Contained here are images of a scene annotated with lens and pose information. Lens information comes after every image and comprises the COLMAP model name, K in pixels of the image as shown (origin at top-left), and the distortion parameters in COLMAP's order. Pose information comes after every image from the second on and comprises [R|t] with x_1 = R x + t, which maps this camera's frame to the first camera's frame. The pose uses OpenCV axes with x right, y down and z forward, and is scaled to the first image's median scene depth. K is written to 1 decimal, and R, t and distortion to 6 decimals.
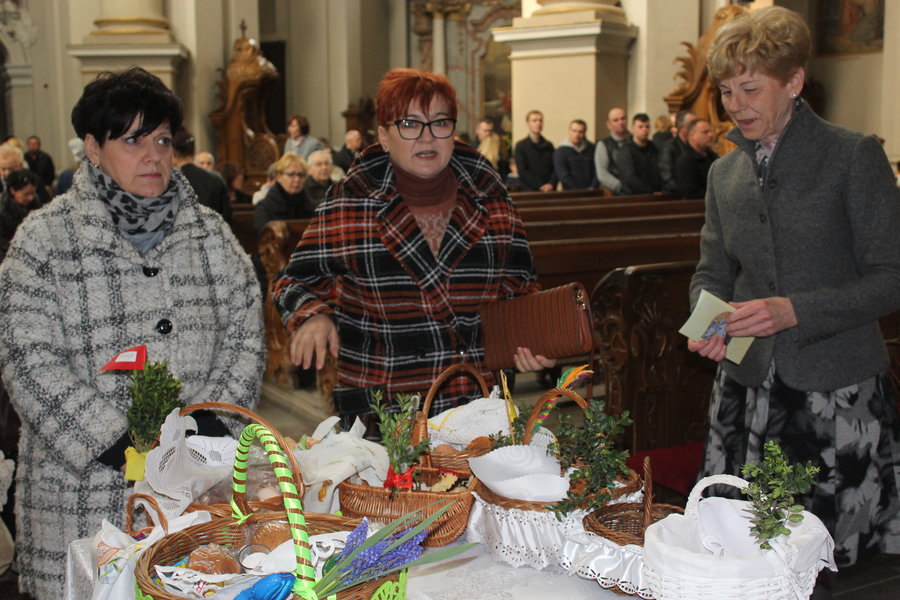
lens RADIAL K [[1105.7, 0, 452.1], [0, 1105.7, 300.2], [0, 0, 1]] dist [-0.031885, 0.000000]
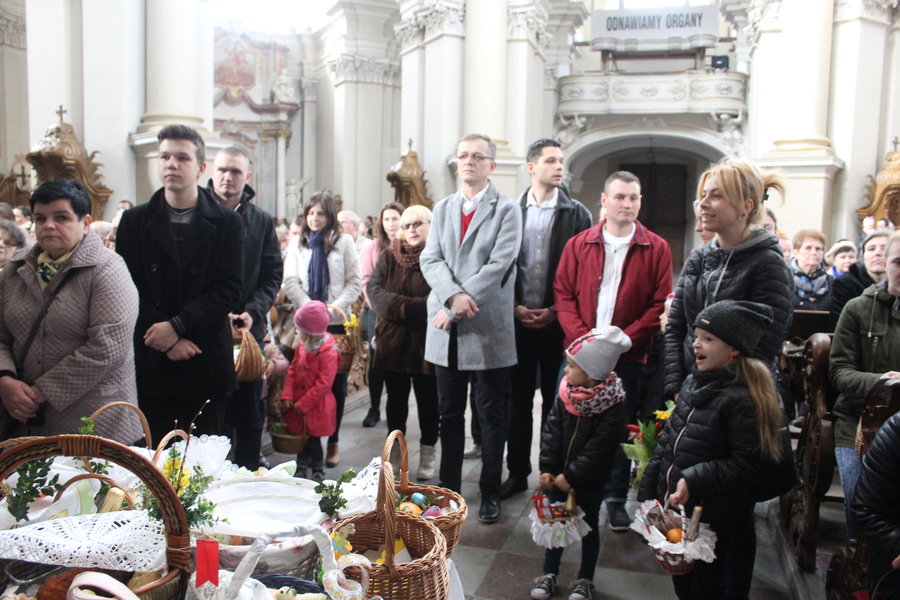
lens RADIAL K [[755.6, 0, 445.3], [0, 755.6, 303.7], [0, 0, 1]] dist [-0.162687, 0.145866]
pose [[0.692864, 0.100662, -0.714008, 0.062884], [-0.129071, 0.991529, 0.014539, -0.009949], [0.709423, 0.082084, 0.699987, 0.069378]]
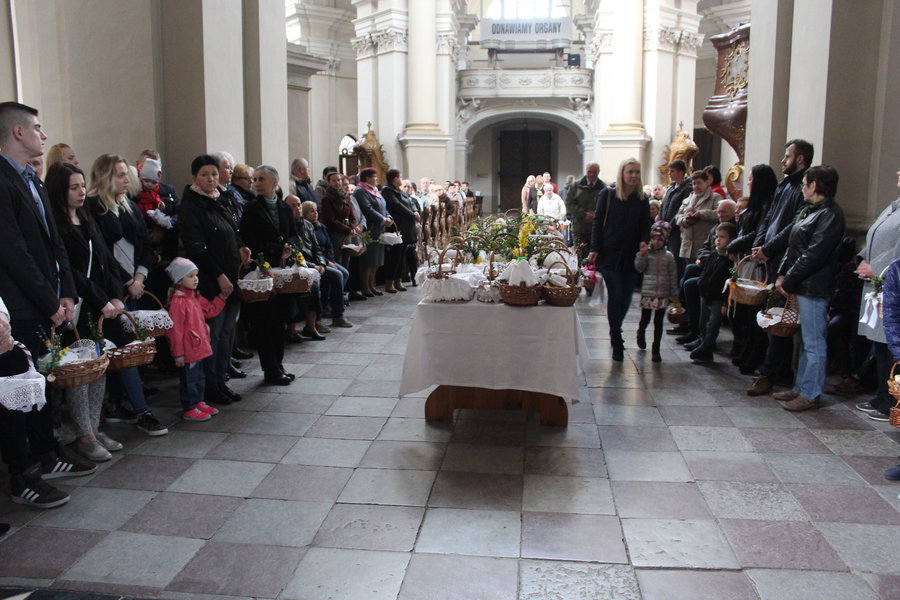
lens RADIAL K [[755.6, 0, 451.6], [0, 755.6, 298.1], [0, 0, 1]] dist [-0.162687, 0.145866]
pose [[0.820819, 0.101252, -0.562142, 0.268389], [-0.090354, 0.994788, 0.047248, 0.047970], [0.563996, 0.012009, 0.825690, -0.379550]]
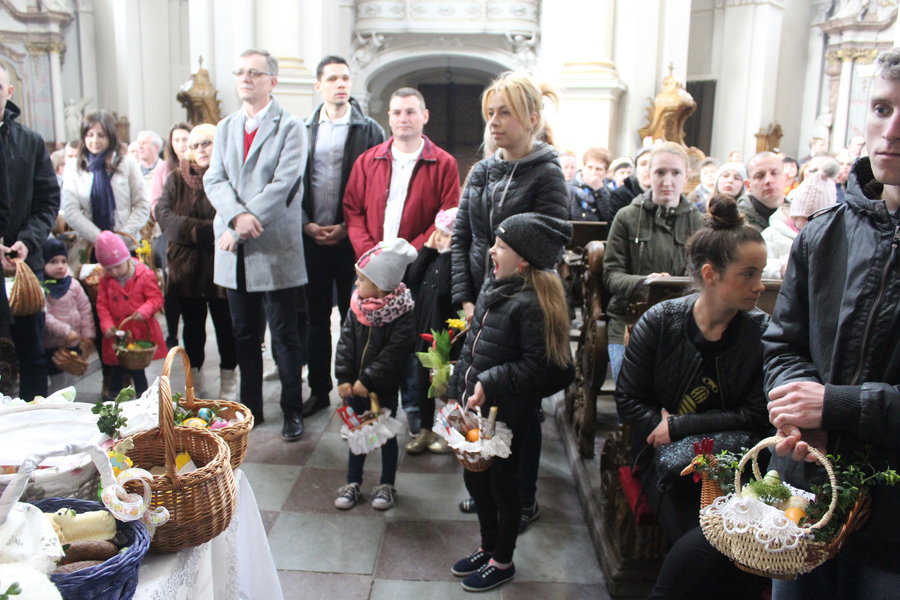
lens RADIAL K [[755.6, 0, 452.1], [0, 755.6, 303.5], [0, 0, 1]] dist [-0.162687, 0.145866]
pose [[0.858983, 0.130792, -0.495016, 0.066912], [-0.101576, 0.991137, 0.085615, -0.008866], [0.501827, -0.023260, 0.864655, 0.069812]]
